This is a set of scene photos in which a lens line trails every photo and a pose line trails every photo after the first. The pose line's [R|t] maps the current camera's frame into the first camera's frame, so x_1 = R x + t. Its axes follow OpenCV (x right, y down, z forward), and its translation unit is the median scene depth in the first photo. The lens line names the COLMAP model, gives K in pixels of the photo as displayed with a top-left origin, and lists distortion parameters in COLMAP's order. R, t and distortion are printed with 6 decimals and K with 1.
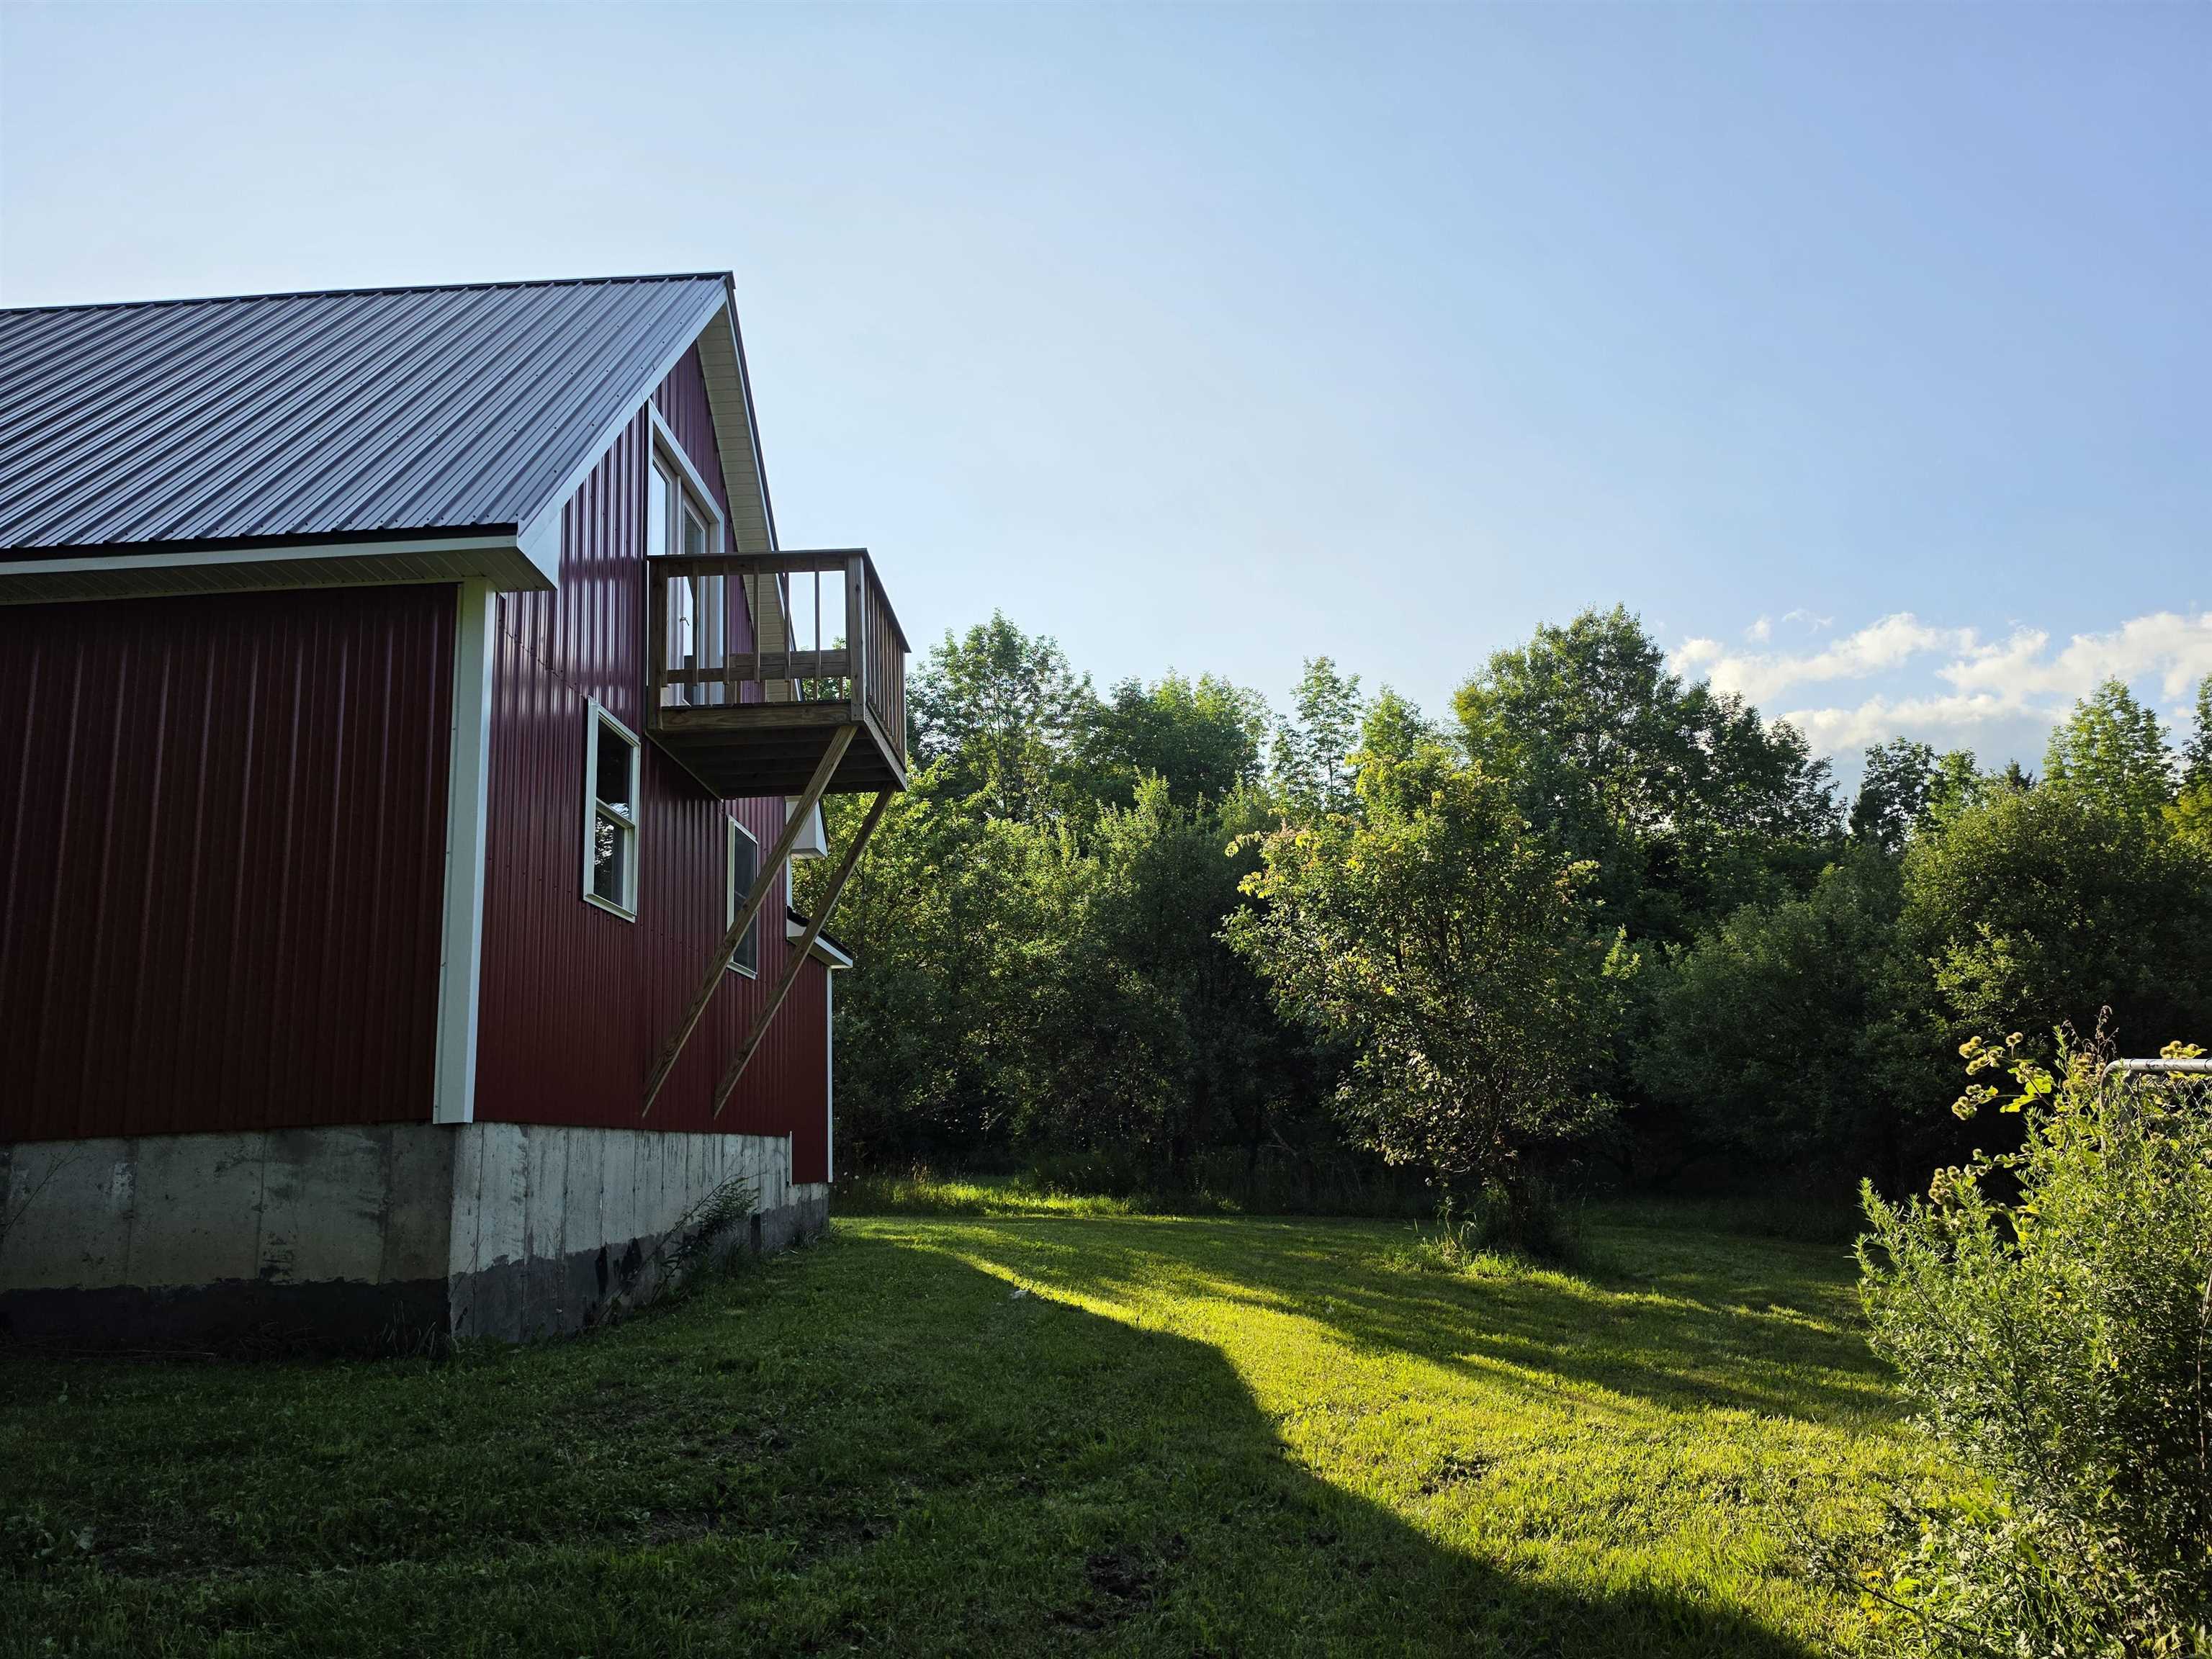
lens RADIAL K [[1509.2, 0, 1103.5], [0, 1509.2, 806.5], [0, 0, 1]] dist [0.013412, -0.004781]
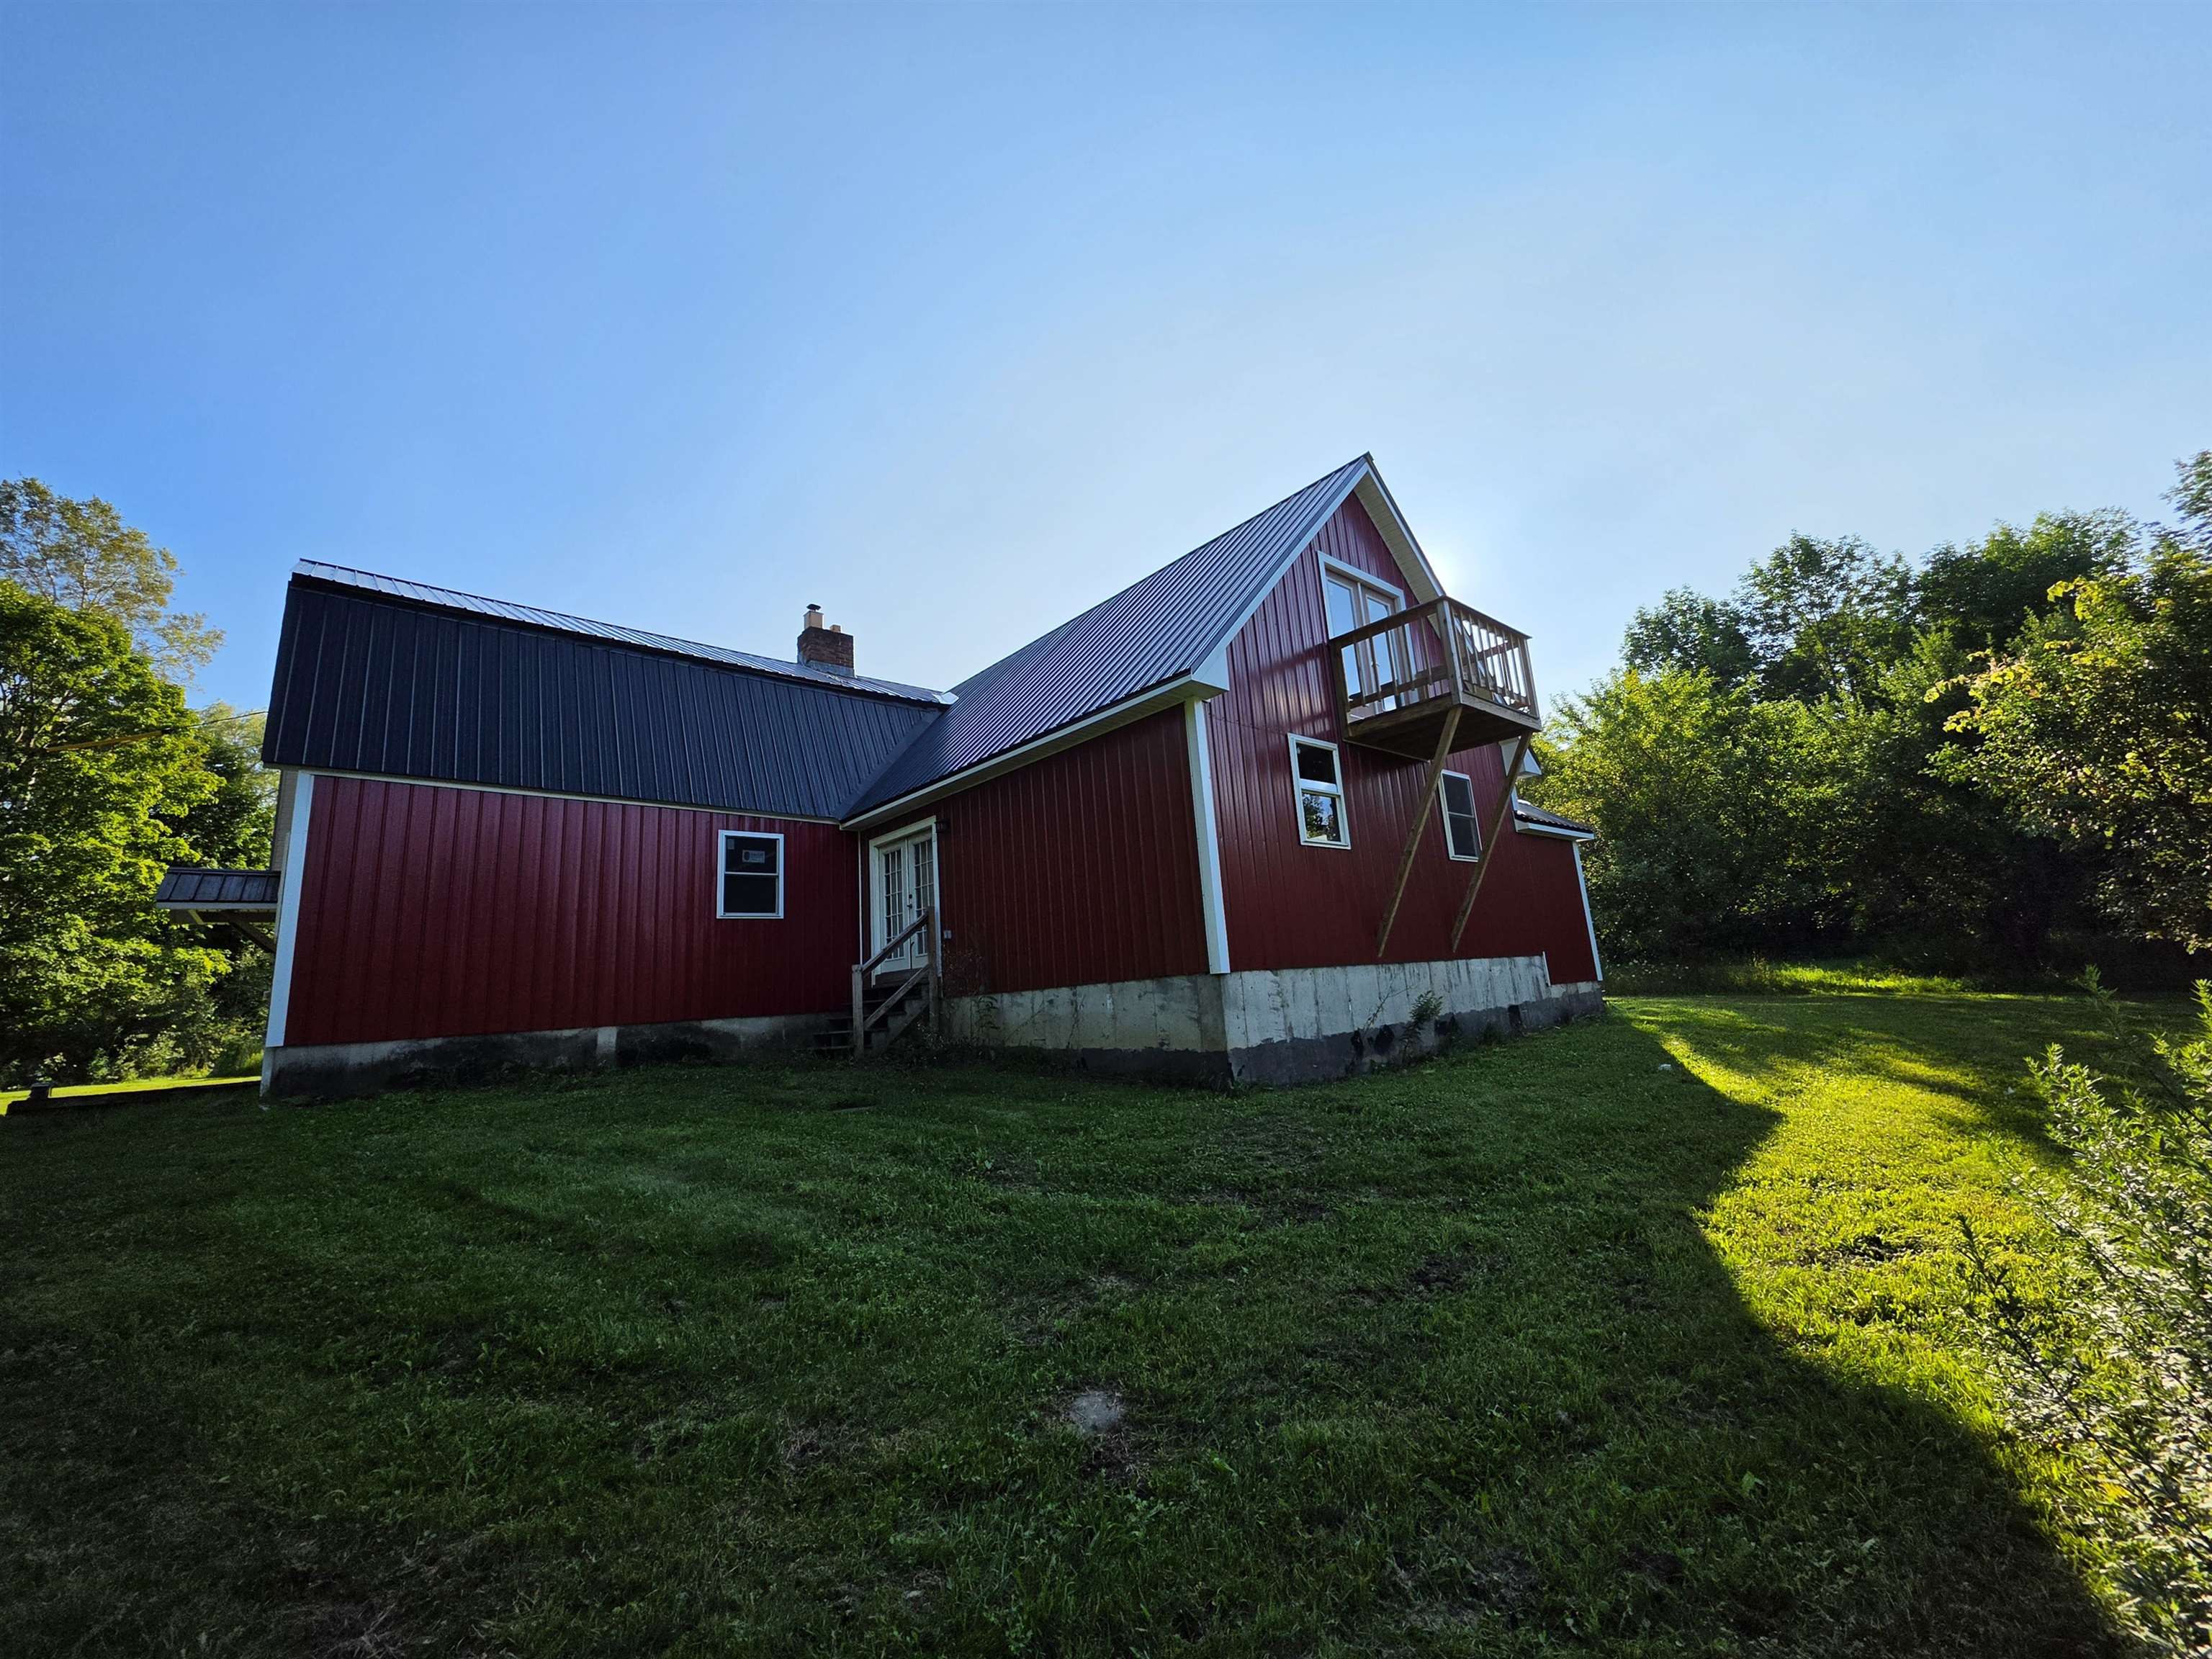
lens RADIAL K [[891.0, 0, 1105.6], [0, 891.0, 807.2], [0, 0, 1]] dist [-0.002154, 0.000306]
pose [[0.675566, -0.156173, -0.720570, 0.210358], [0.203986, 0.978751, -0.020884, -0.006473], [0.708520, -0.132878, 0.693068, 0.067803]]
